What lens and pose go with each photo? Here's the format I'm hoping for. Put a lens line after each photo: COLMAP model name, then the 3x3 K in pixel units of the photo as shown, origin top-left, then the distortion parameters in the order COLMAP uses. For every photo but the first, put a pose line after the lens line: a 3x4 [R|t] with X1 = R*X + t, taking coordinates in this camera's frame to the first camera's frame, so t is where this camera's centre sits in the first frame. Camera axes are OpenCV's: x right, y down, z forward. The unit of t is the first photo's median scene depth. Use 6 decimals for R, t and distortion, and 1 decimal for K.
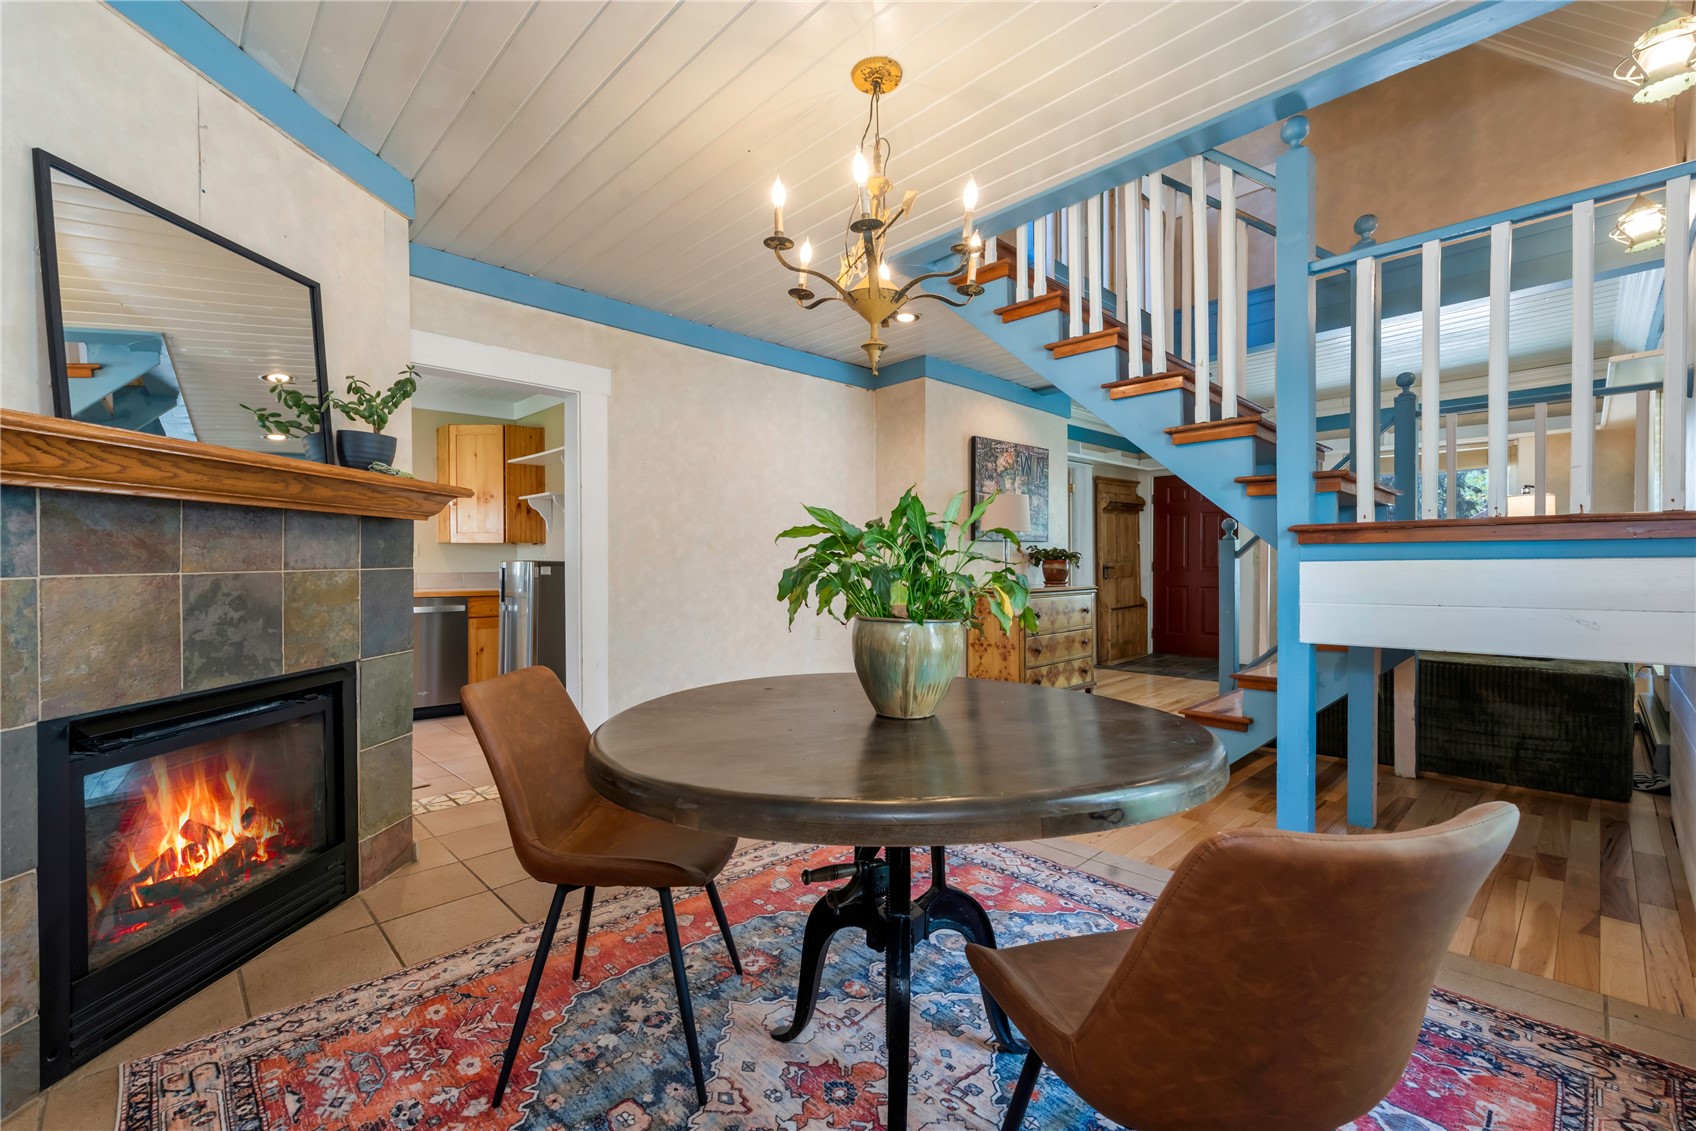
lens RADIAL K [[729.2, 0, 848.4], [0, 729.2, 565.2], [0, 0, 1]] dist [0.000472, -0.000088]
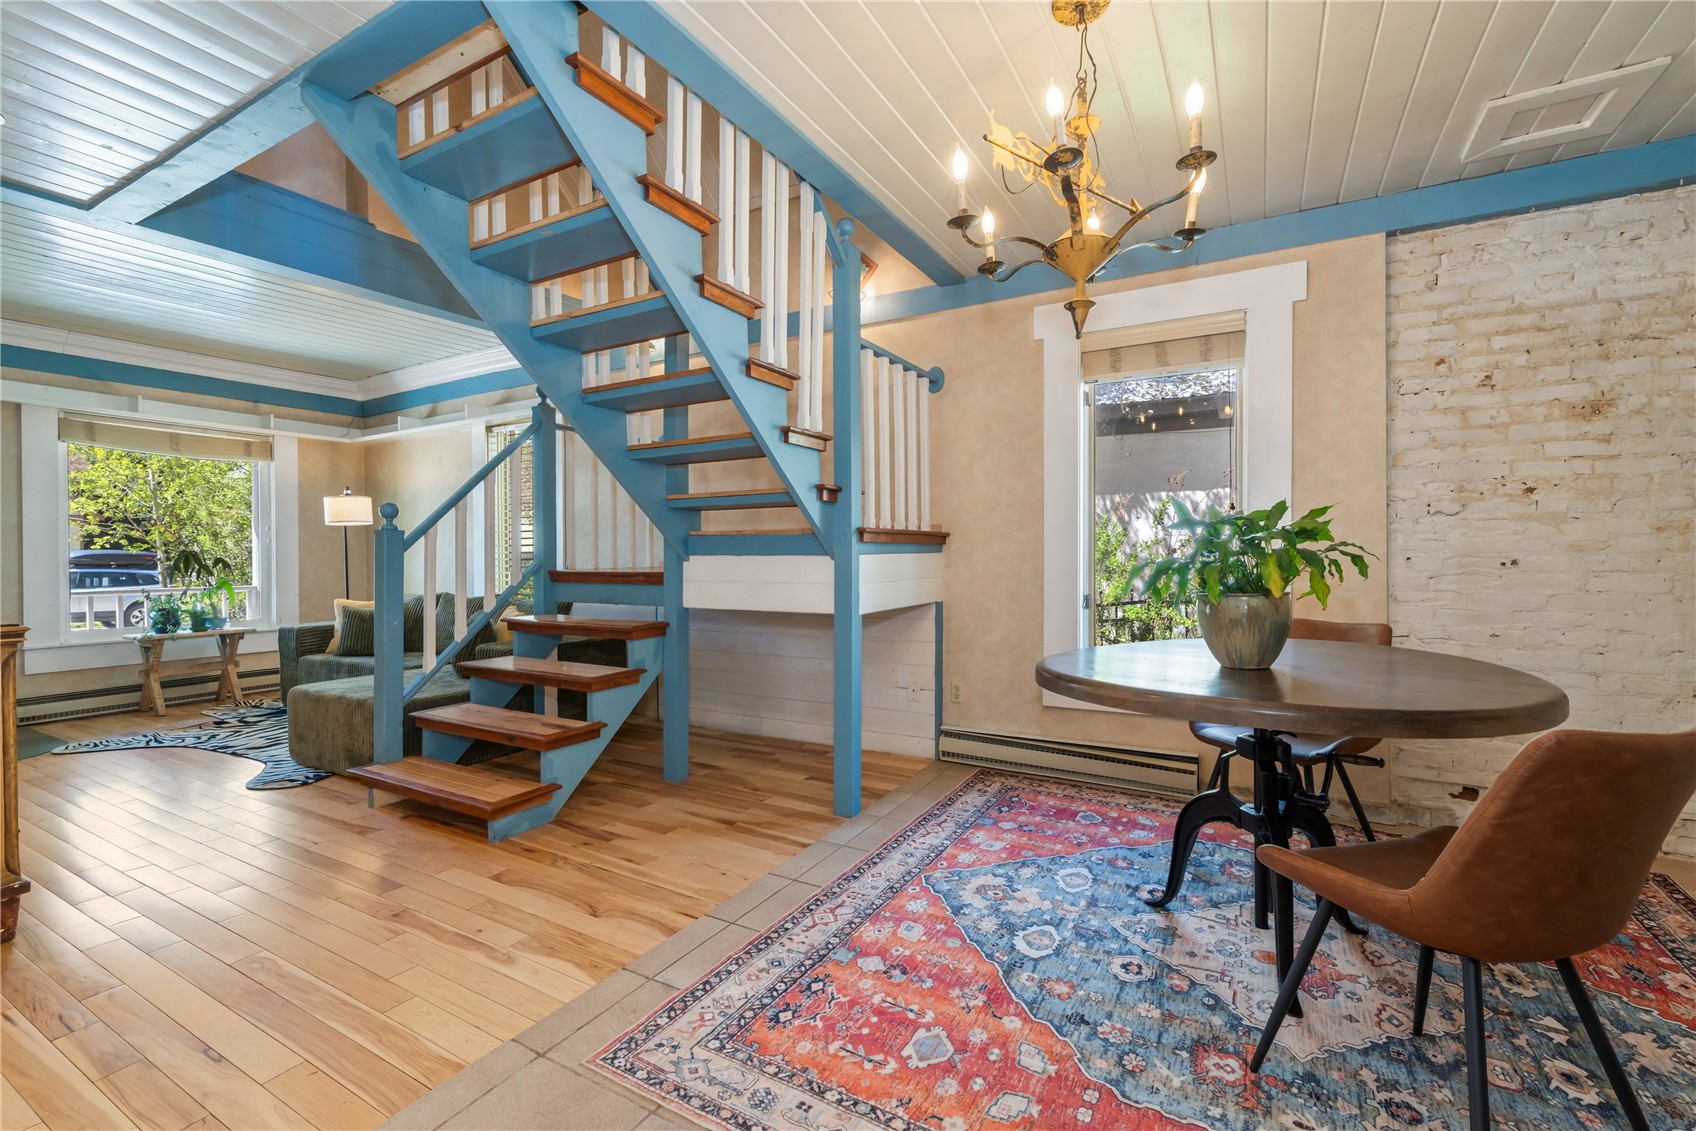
lens RADIAL K [[729.2, 0, 849.4], [0, 729.2, 552.5], [0, 0, 1]] dist [0.000472, -0.000088]
pose [[-0.283056, 0.008759, 0.959063, -0.749977], [0.012838, 0.999903, -0.005343, -0.004315], [-0.959018, 0.010800, -0.283141, 1.557704]]
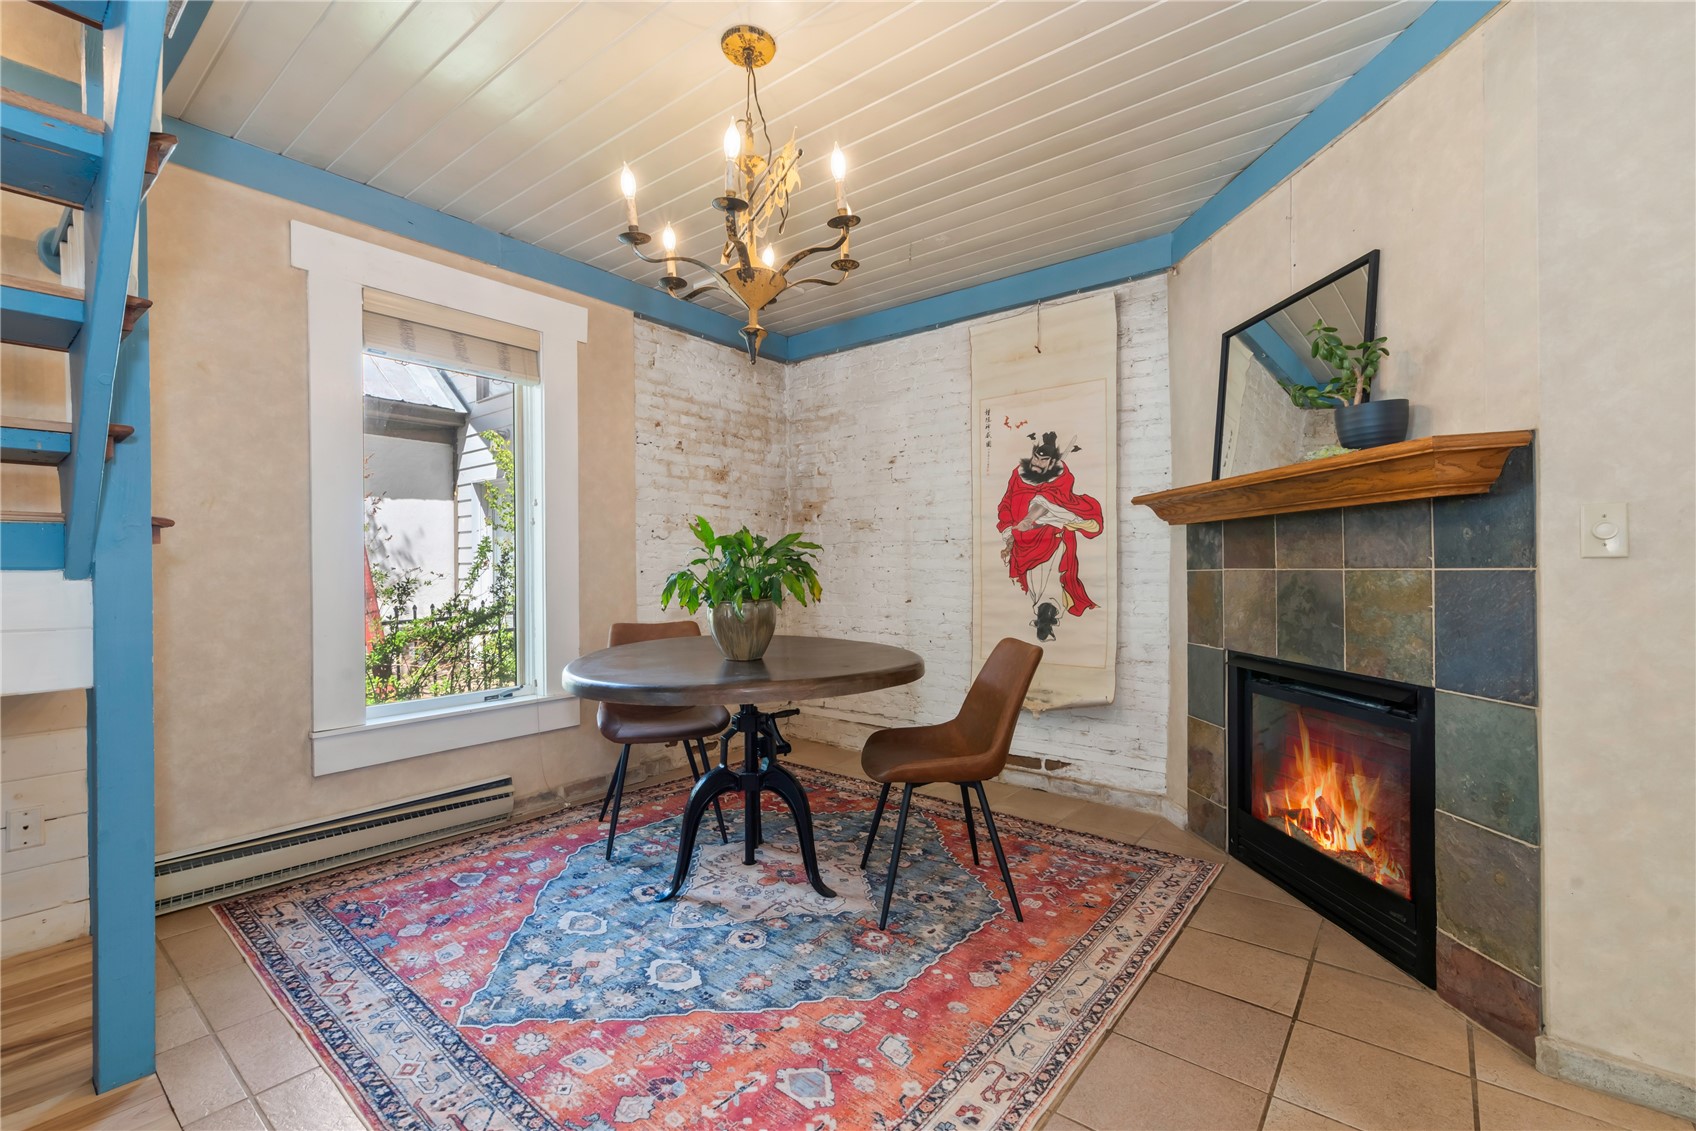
lens RADIAL K [[729.2, 0, 854.7], [0, 729.2, 567.8], [0, 0, 1]] dist [0.000472, -0.000088]
pose [[-0.991291, 0.008529, -0.131411, 0.034198], [0.007367, 0.999929, 0.009325, -0.008670], [0.131481, 0.008276, -0.991284, 2.000814]]
